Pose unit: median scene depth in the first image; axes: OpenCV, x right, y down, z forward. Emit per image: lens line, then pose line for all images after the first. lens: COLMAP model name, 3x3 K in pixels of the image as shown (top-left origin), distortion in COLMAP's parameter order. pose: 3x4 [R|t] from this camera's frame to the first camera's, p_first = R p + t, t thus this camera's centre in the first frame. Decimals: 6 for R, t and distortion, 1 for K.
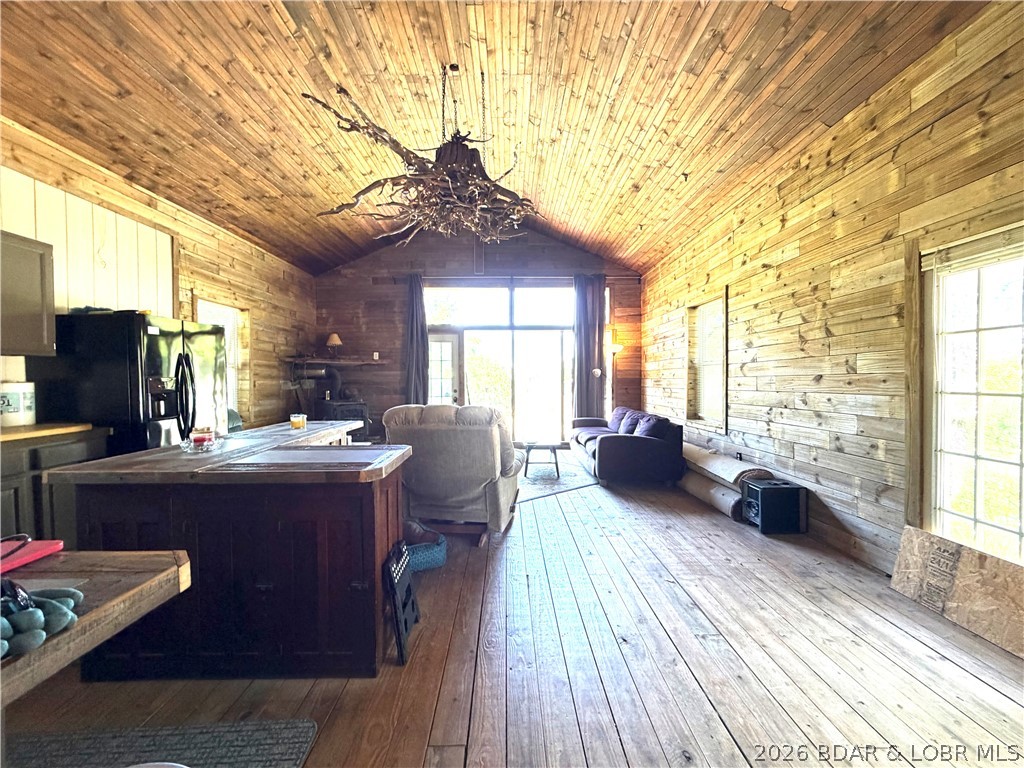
lens RADIAL K [[409.8, 0, 510.6], [0, 409.8, 385.9], [0, 0, 1]] dist [0.002264, -0.000121]
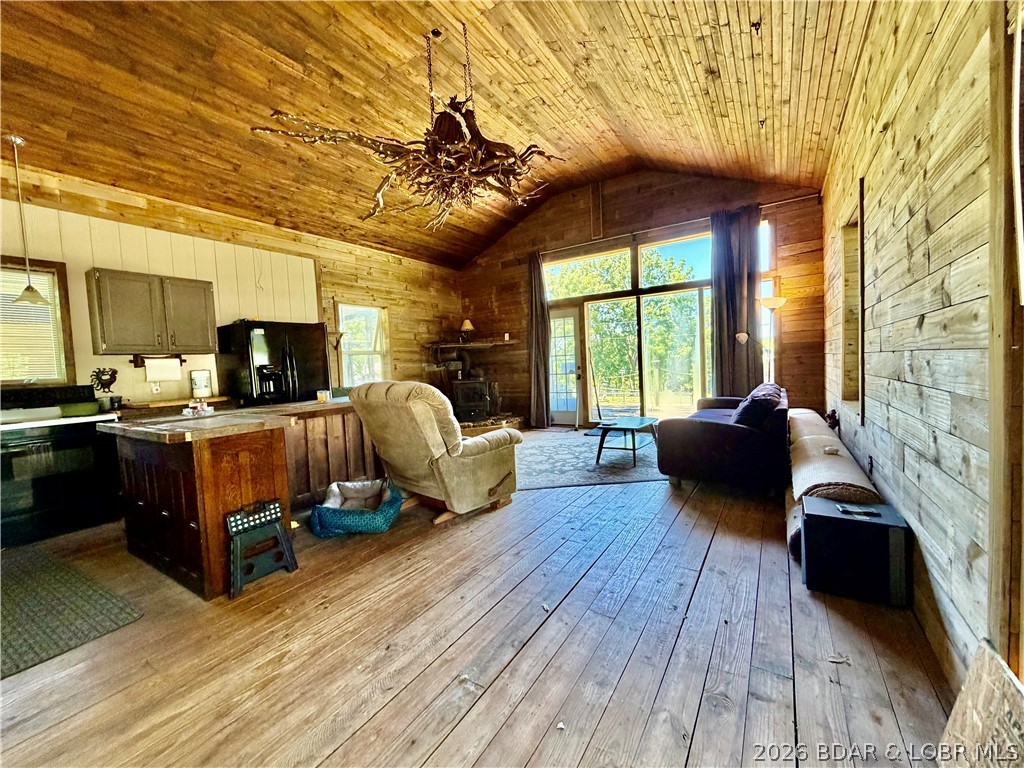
lens RADIAL K [[409.8, 0, 510.6], [0, 409.8, 385.9], [0, 0, 1]] dist [0.002264, -0.000121]
pose [[0.831719, -0.006023, -0.555165, 0.350055], [0.034543, 0.998565, 0.040916, 0.013324], [0.554122, -0.053208, 0.830733, 0.161779]]
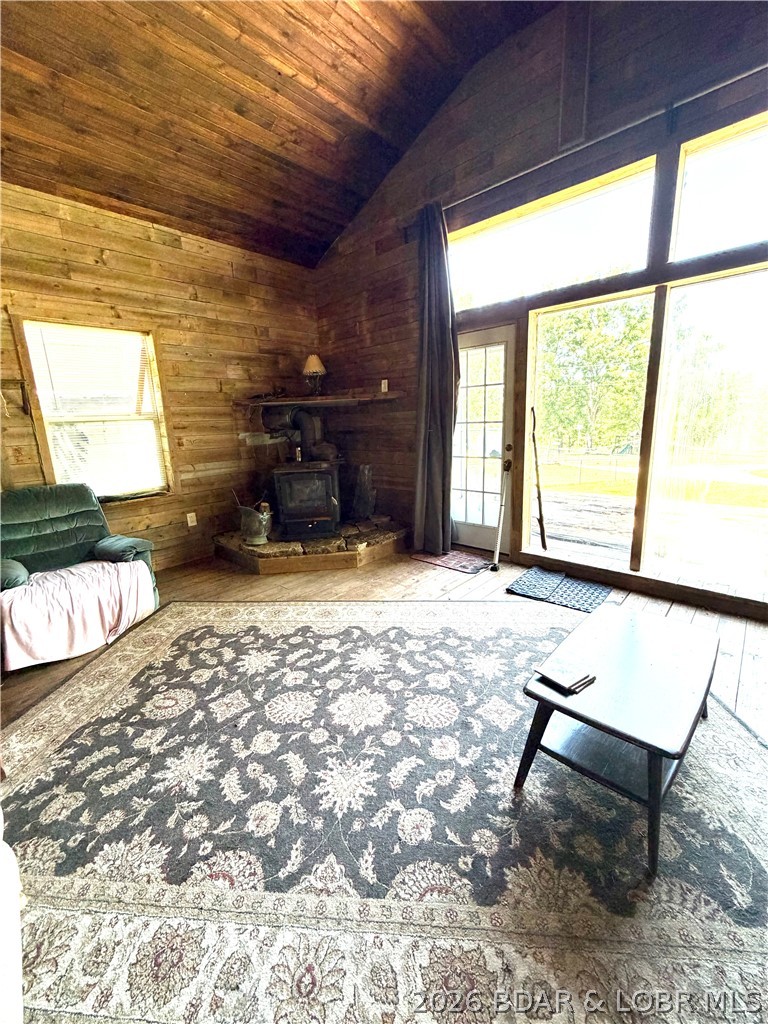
lens RADIAL K [[409.8, 0, 382.8], [0, 409.8, 507.2], [0, 0, 1]] dist [0.002264, -0.000121]
pose [[0.726918, 0.122099, -0.675782, 0.129241], [0.026002, 0.978467, 0.204757, -0.029870], [0.686231, -0.166414, 0.708091, 0.719609]]
